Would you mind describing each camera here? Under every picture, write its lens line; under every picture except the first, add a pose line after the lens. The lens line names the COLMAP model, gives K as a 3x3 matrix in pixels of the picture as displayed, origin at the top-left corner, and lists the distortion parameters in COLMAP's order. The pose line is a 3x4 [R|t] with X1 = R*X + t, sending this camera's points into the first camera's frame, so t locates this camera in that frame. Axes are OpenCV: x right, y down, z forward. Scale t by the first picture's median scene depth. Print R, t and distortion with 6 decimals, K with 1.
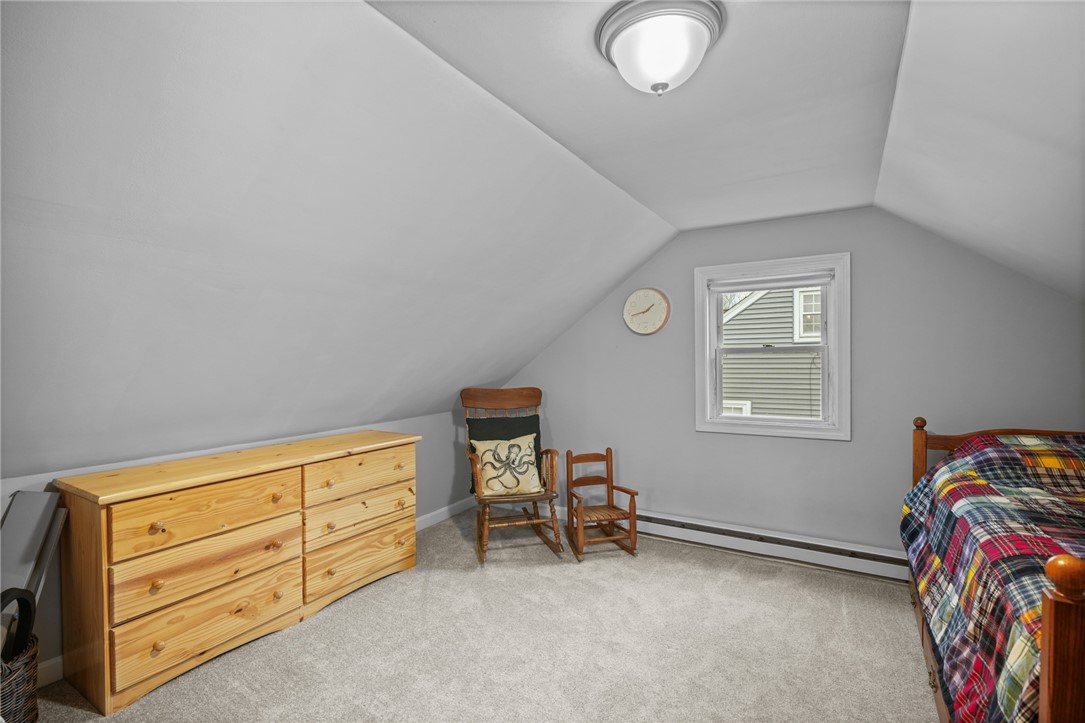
lens RADIAL K [[502.2, 0, 541.7], [0, 502.2, 364.8], [0, 0, 1]] dist [0.000541, 0.001252]
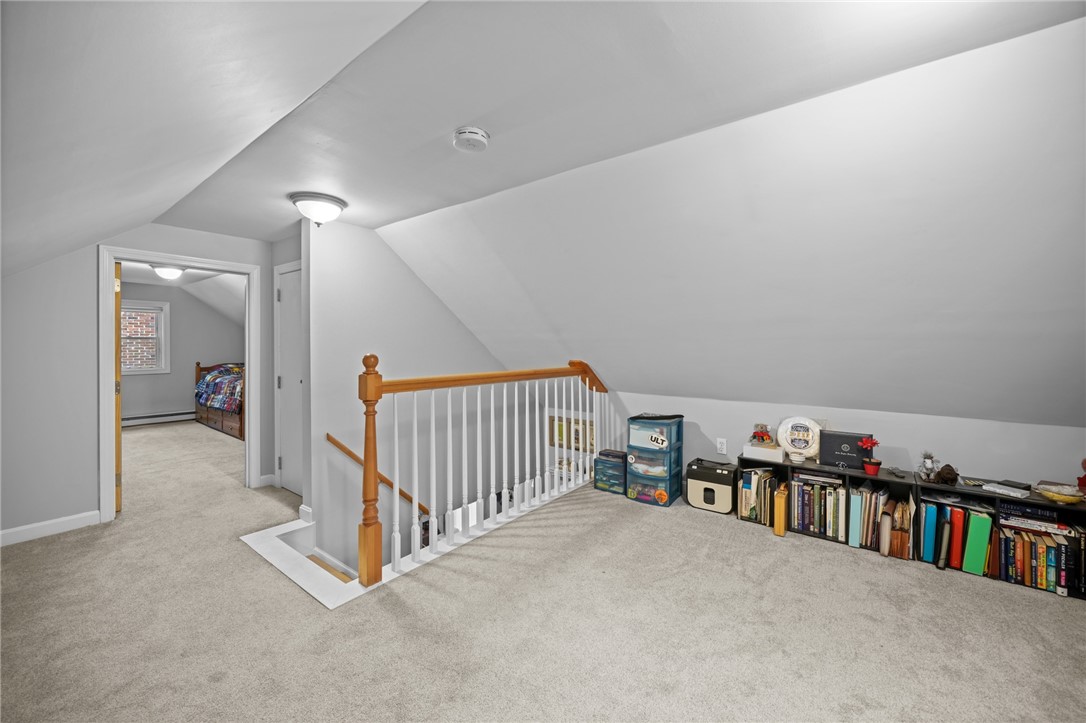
lens RADIAL K [[431.8, 0, 549.0], [0, 431.8, 346.7], [0, 0, 1]] dist [-0.002584, -0.000292]
pose [[0.105706, 0.001638, 0.994396, -1.486890], [0.010095, 0.999945, -0.002721, 0.038206], [-0.994346, 0.010326, 0.105684, -1.277289]]
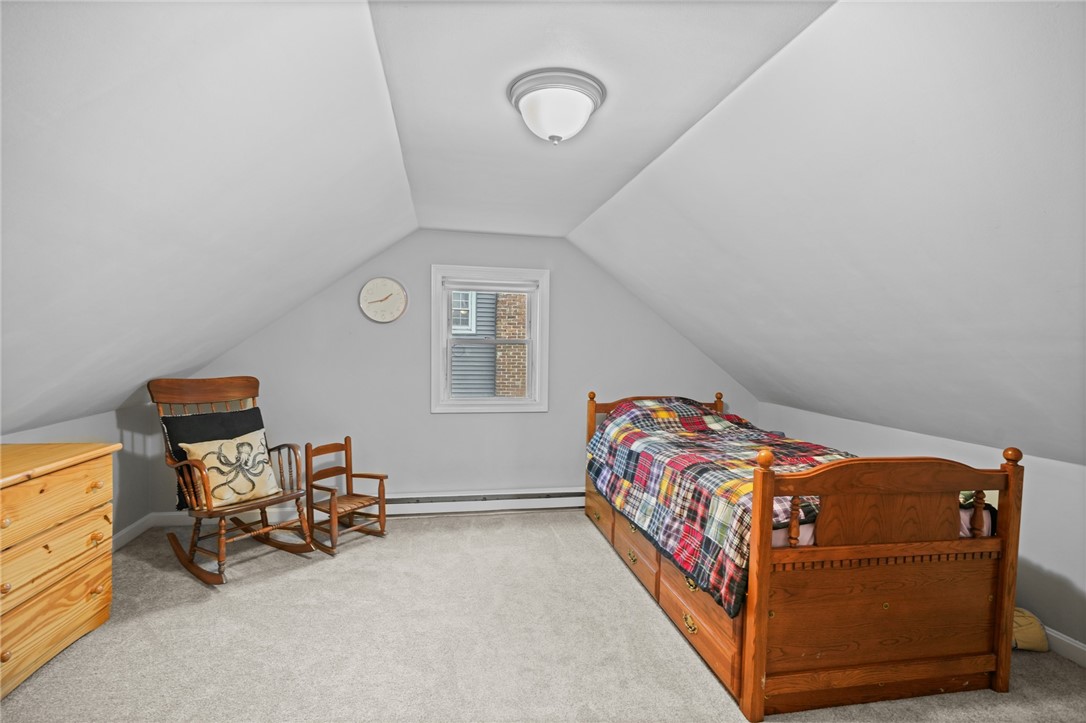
lens RADIAL K [[502.7, 0, 543.1], [0, 502.7, 362.6], [0, 0, 1]] dist [0.000541, 0.001252]
pose [[0.735821, 0.001162, 0.677175, -0.305113], [-0.015964, 0.999750, 0.015631, 0.000043], [-0.676988, -0.022312, 0.735656, 0.029635]]
